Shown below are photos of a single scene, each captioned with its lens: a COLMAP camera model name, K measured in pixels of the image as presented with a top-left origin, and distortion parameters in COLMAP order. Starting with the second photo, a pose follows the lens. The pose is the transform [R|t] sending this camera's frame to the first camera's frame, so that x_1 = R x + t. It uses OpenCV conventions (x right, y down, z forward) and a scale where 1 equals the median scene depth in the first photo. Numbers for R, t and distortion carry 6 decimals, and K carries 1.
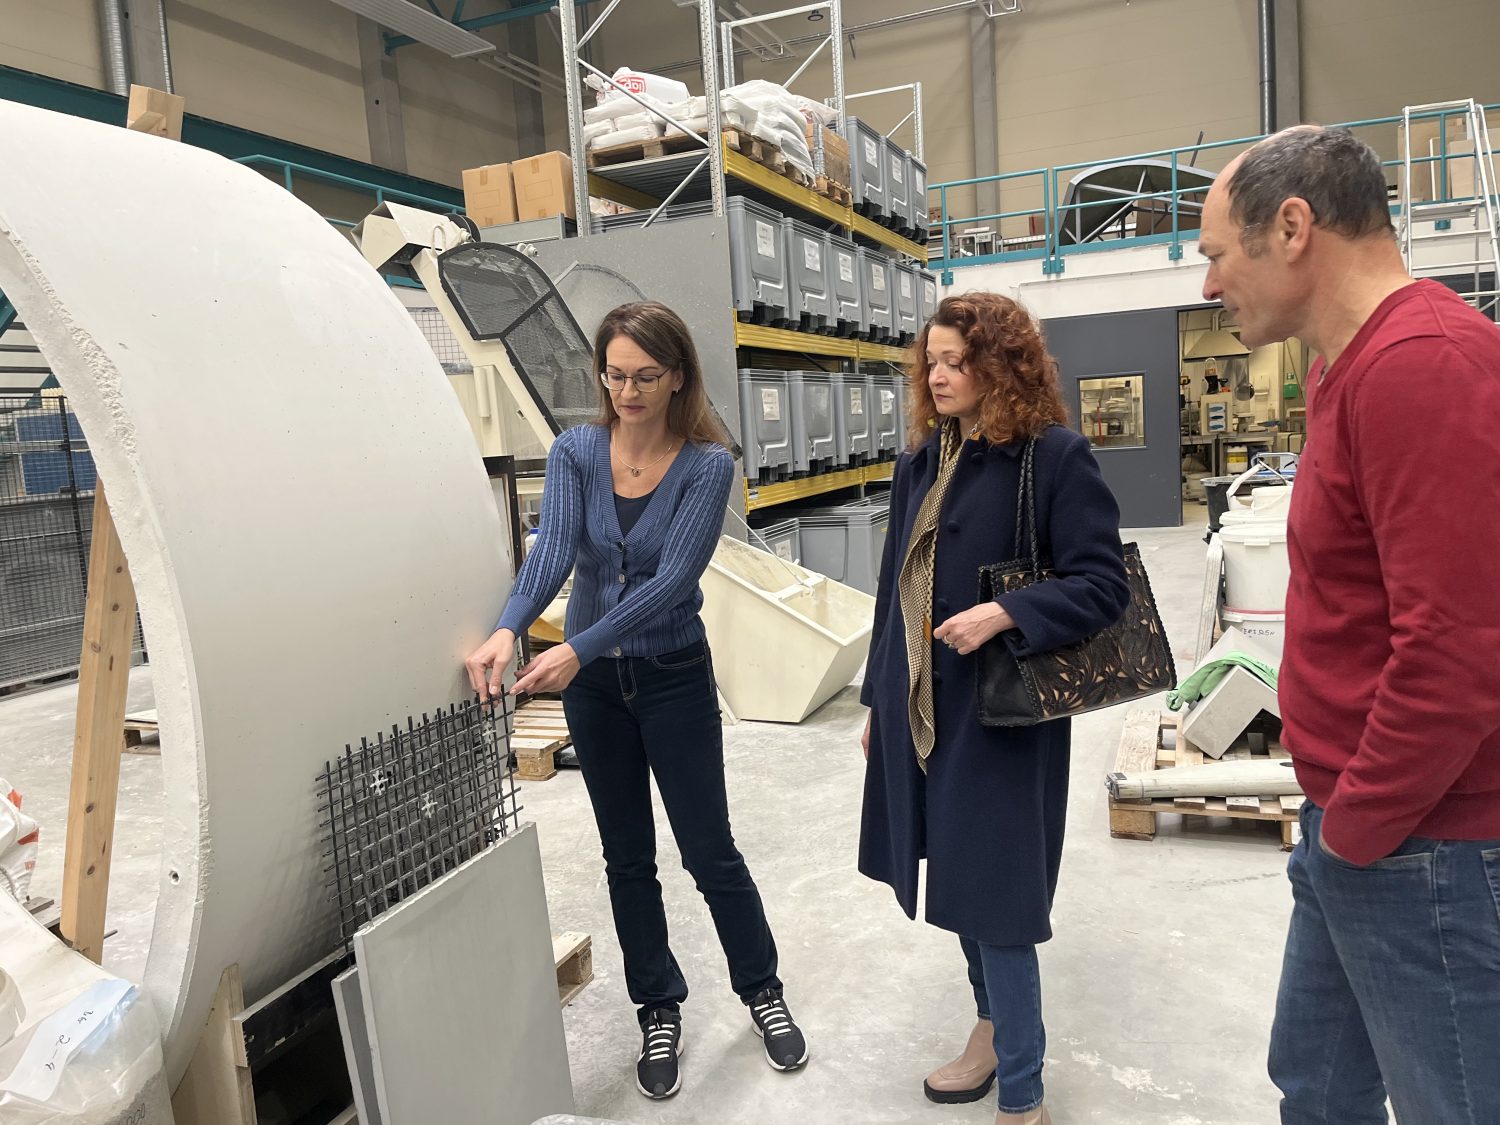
lens RADIAL K [[1145.8, 0, 714.6], [0, 1145.8, 577.4], [0, 0, 1]] dist [0.022113, -0.009743]
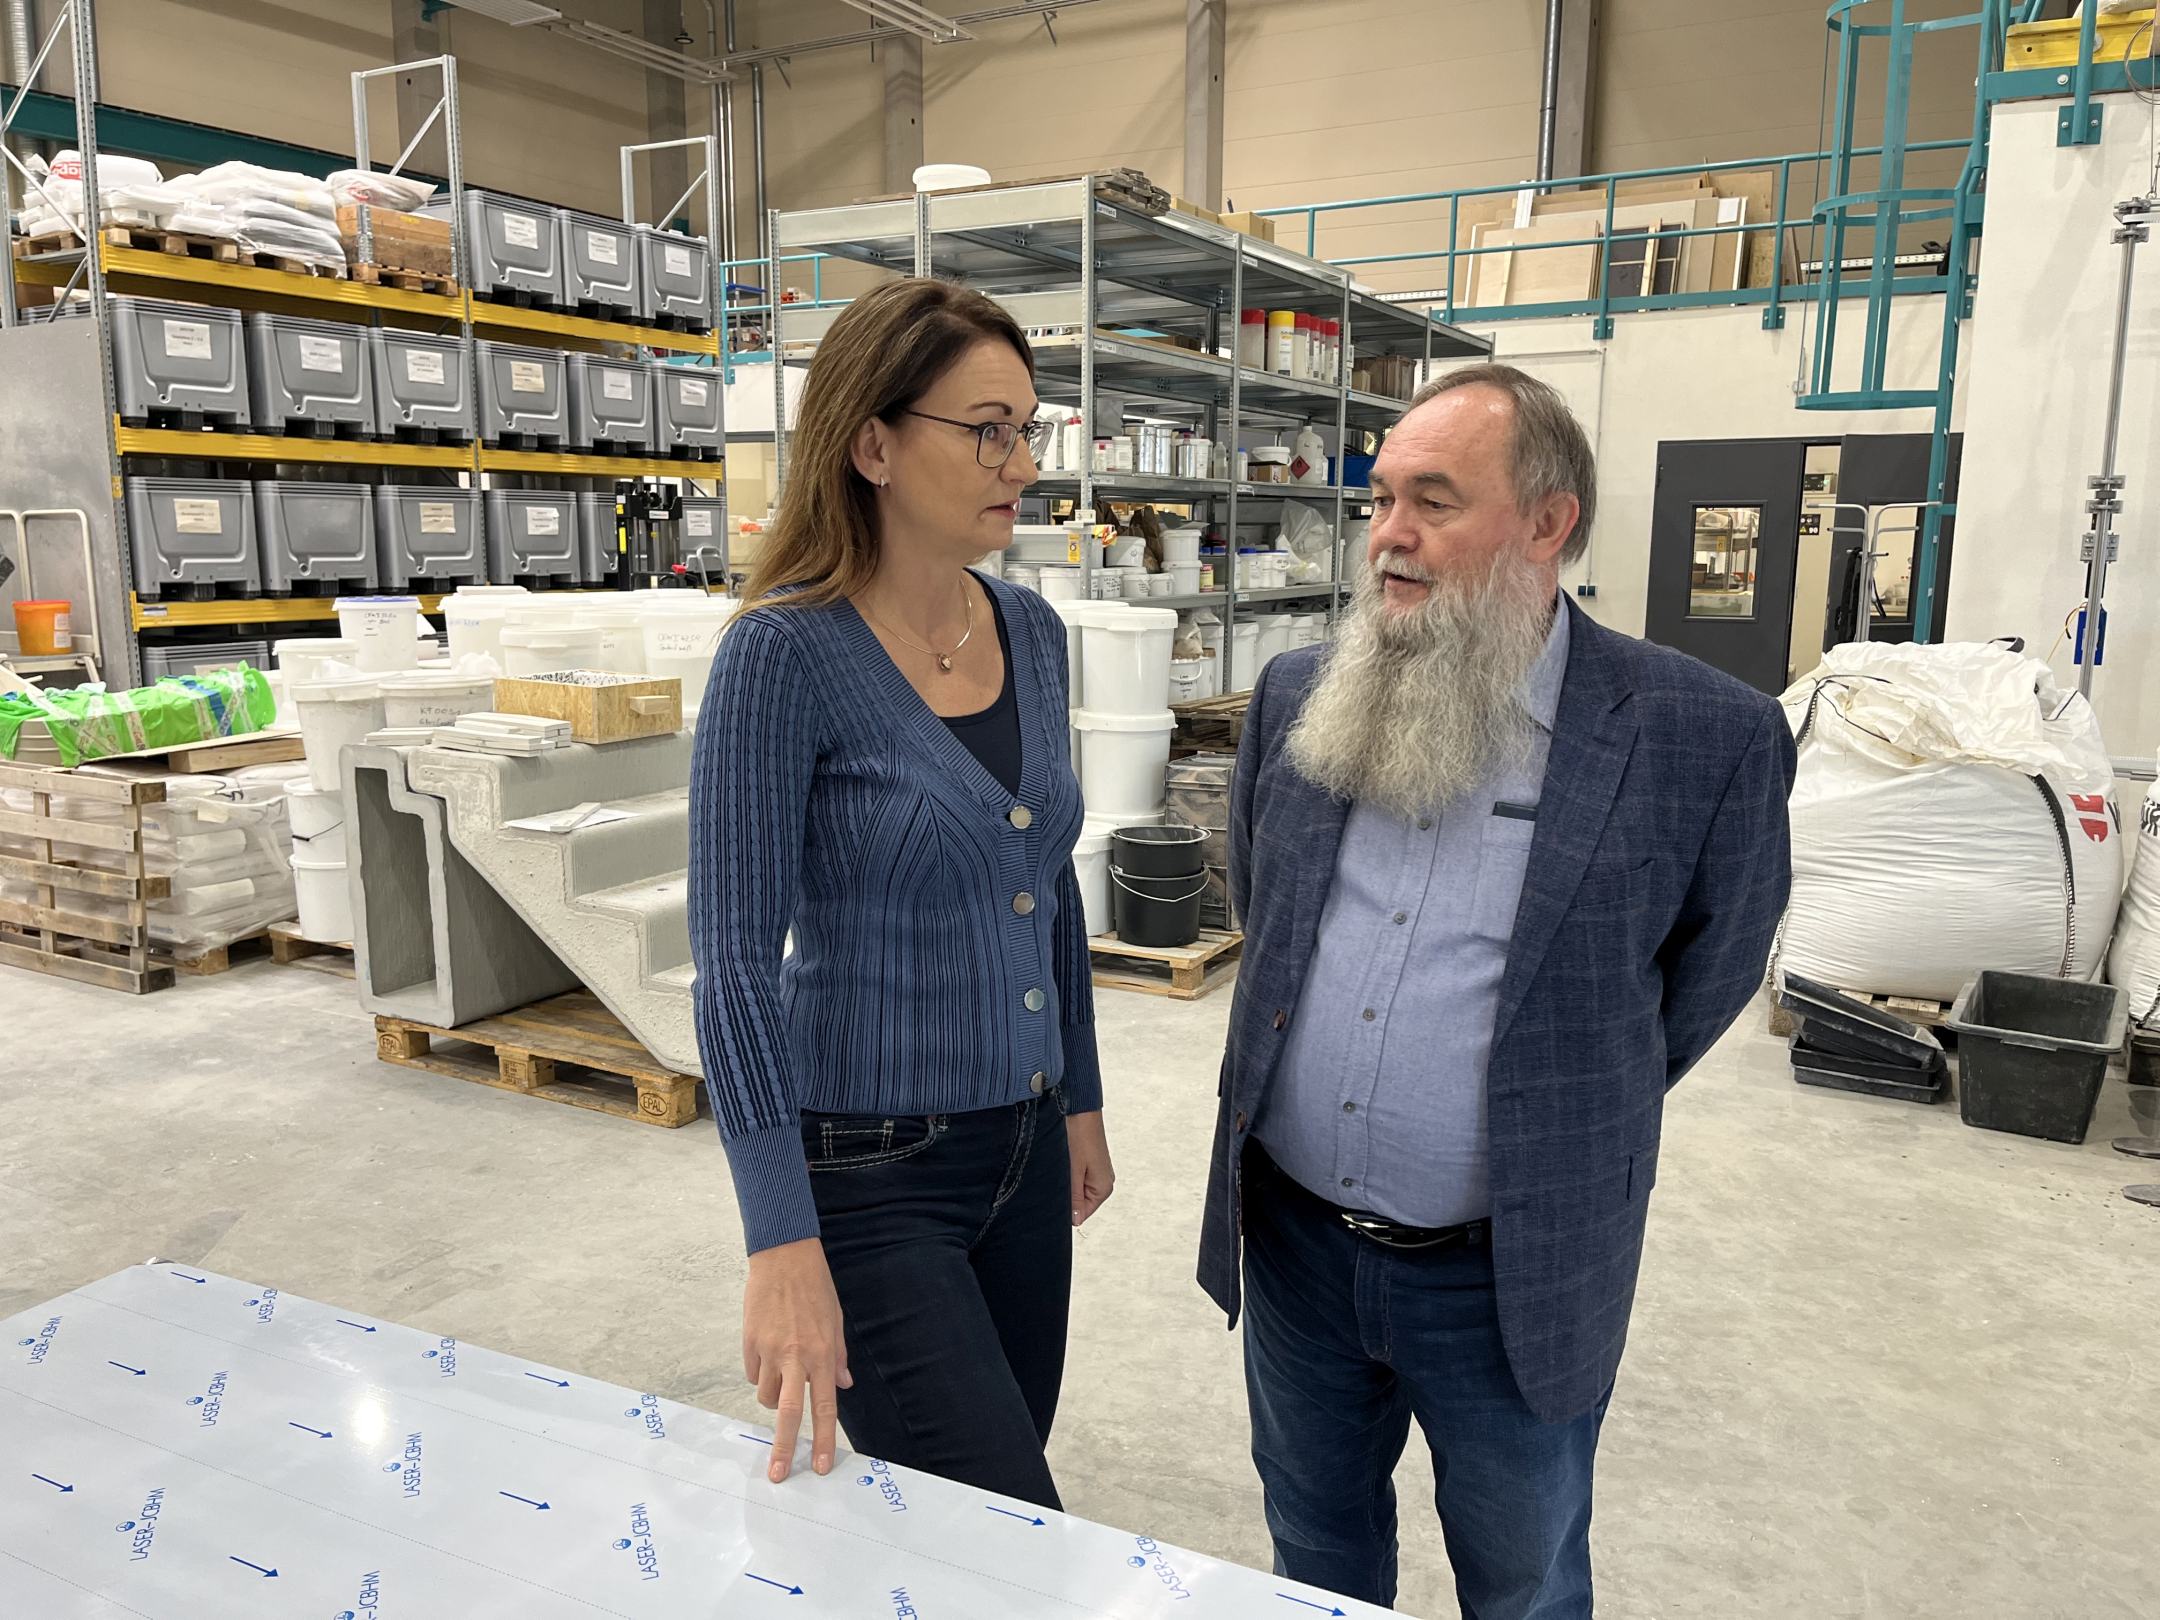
lens RADIAL K [[1640.9, 0, 1067.6], [0, 1640.9, 821.3], [0, 0, 1]] dist [0.074592, -0.107143]
pose [[0.991184, 0.087056, -0.099882, 0.901598], [-0.081770, 0.995085, 0.055848, -0.035200], [0.104253, -0.047189, 0.993431, -0.290747]]
